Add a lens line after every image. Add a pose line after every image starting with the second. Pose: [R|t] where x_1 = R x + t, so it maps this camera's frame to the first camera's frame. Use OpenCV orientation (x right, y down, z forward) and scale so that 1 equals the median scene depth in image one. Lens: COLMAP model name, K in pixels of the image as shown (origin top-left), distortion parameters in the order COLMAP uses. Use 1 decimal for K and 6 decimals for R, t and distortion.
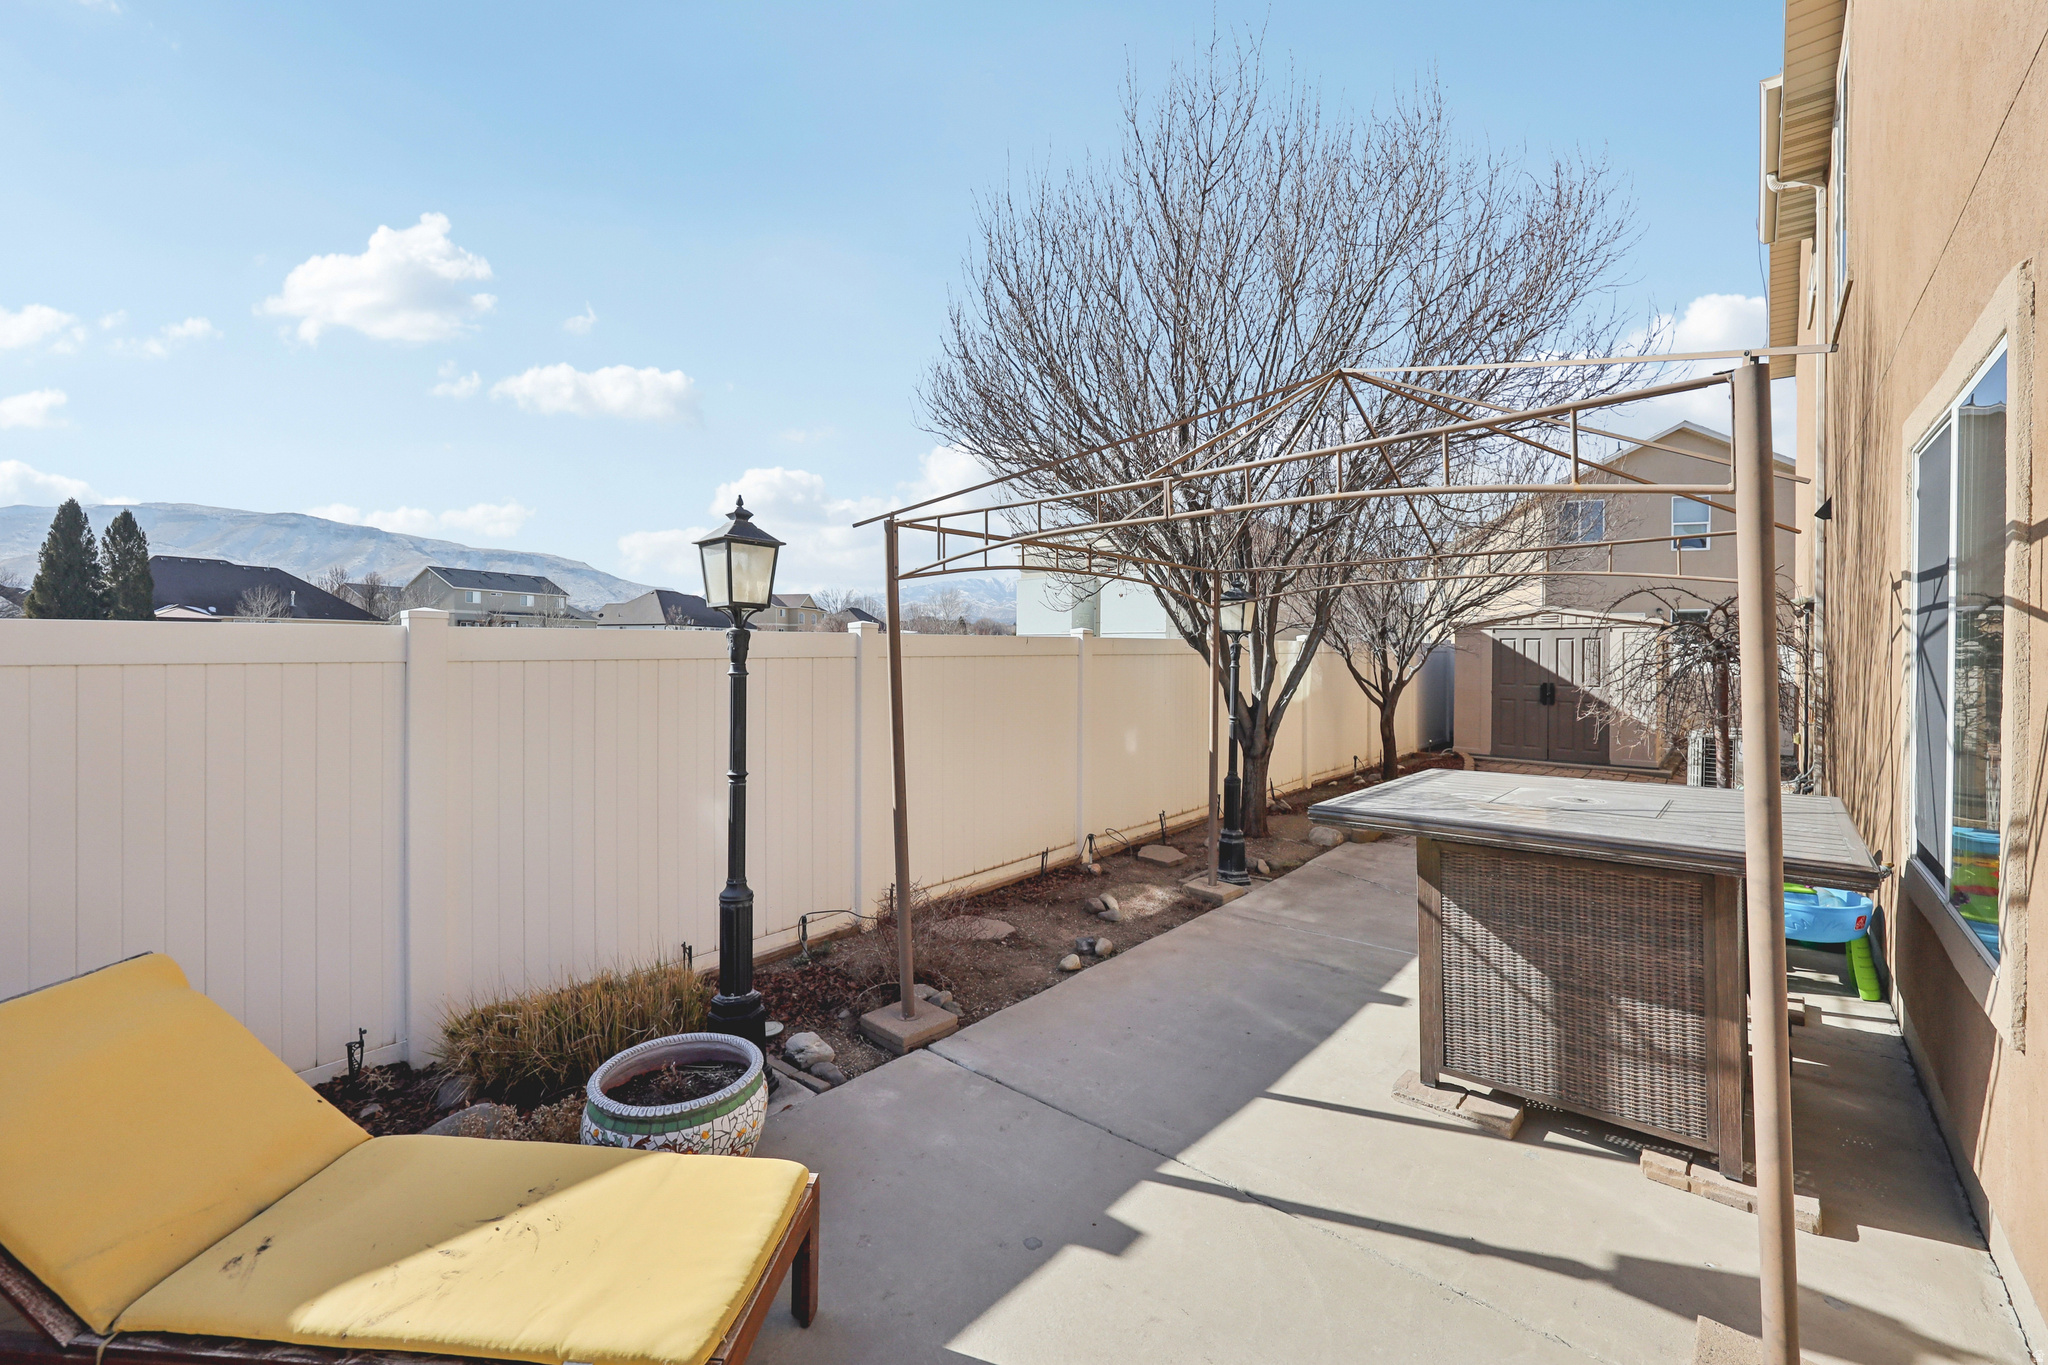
lens RADIAL K [[836.3, 0, 1041.2], [0, 836.3, 665.8], [0, 0, 1]] dist [0.000844, 0.000074]
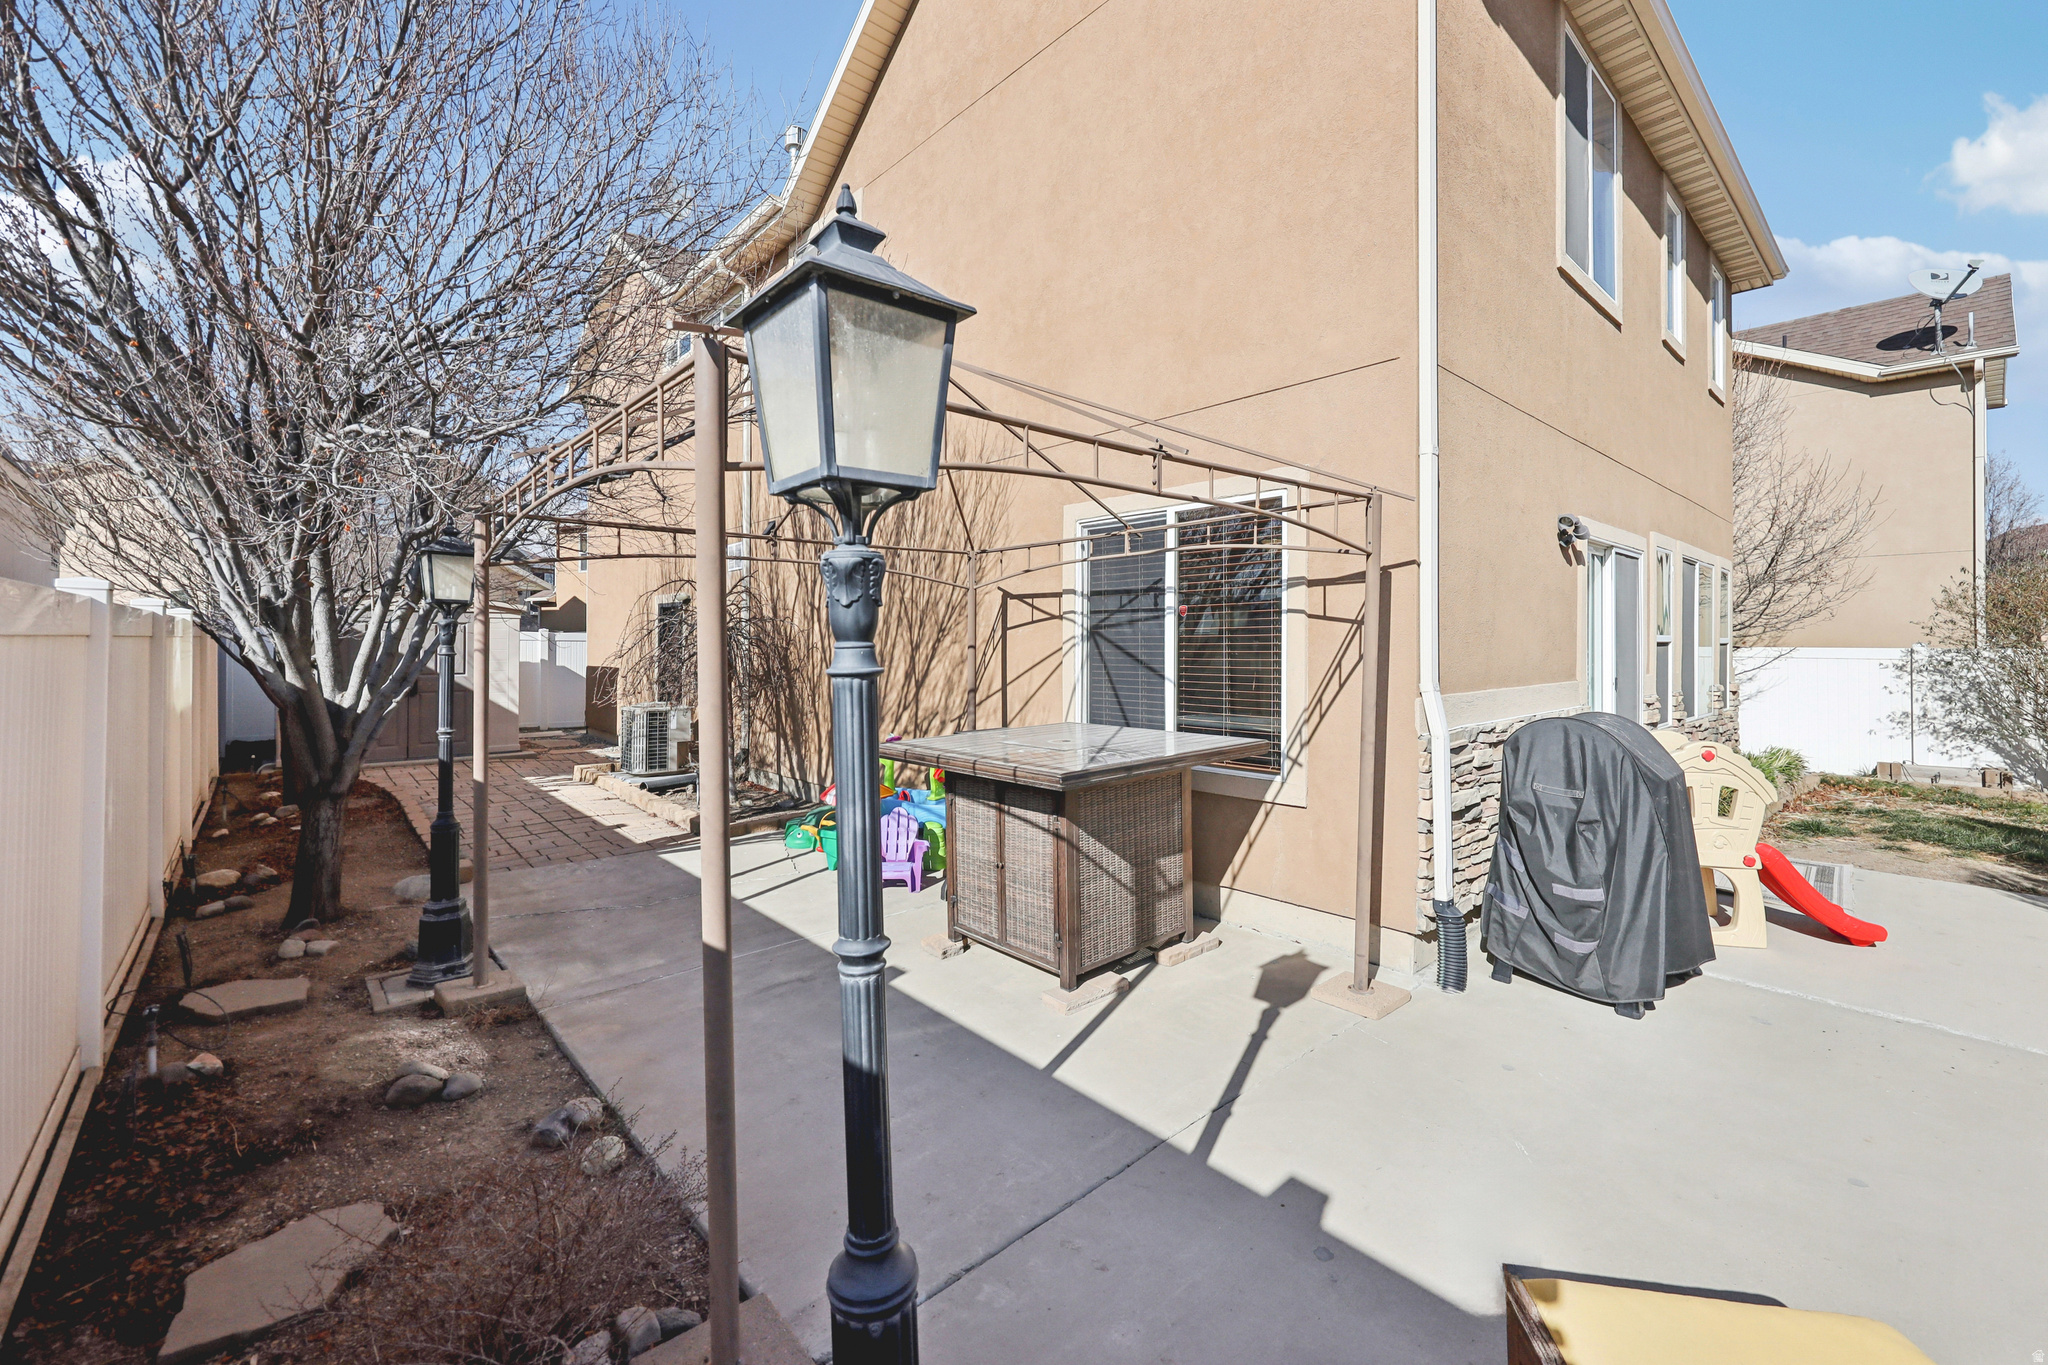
lens RADIAL K [[836.3, 0, 1016.9], [0, 836.3, 642.2], [0, 0, 1]] dist [0.000844, 0.000074]
pose [[0.128713, -0.000851, 0.991682, -0.429032], [0.016214, 0.999868, -0.001246, -0.000187], [-0.991549, 0.016240, 0.128709, 0.528385]]
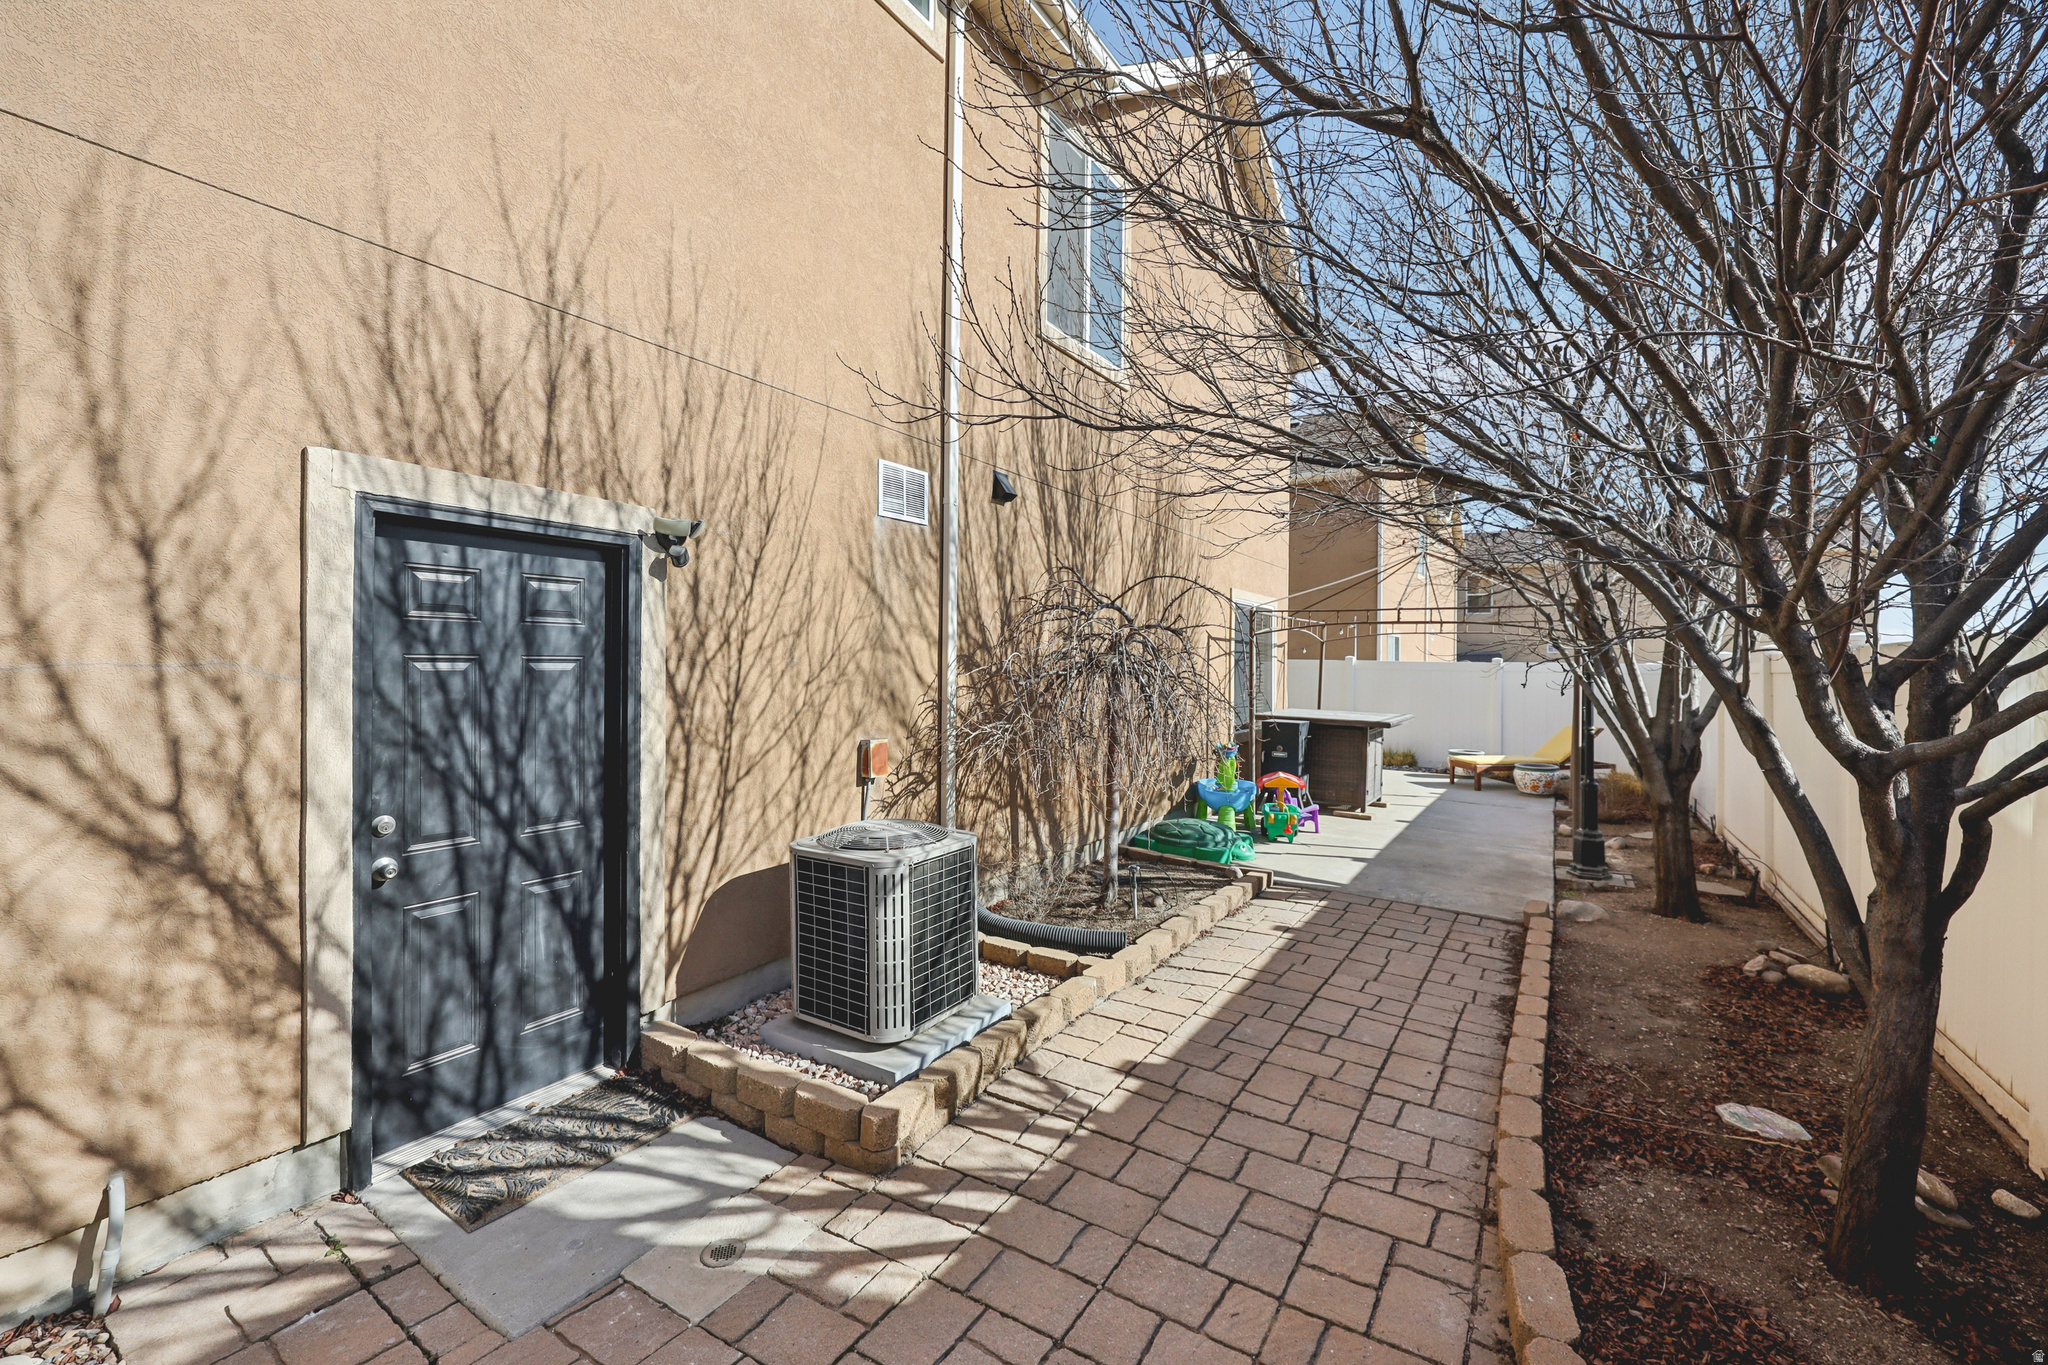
lens RADIAL K [[836.3, 0, 1021.4], [0, 836.3, 682.4], [0, 0, 1]] dist [0.000844, 0.000074]
pose [[-0.990638, -0.002563, -0.136492, 1.231128], [-0.007463, 0.999345, 0.035400, -0.026240], [0.136311, 0.036087, -0.990009, 2.211858]]
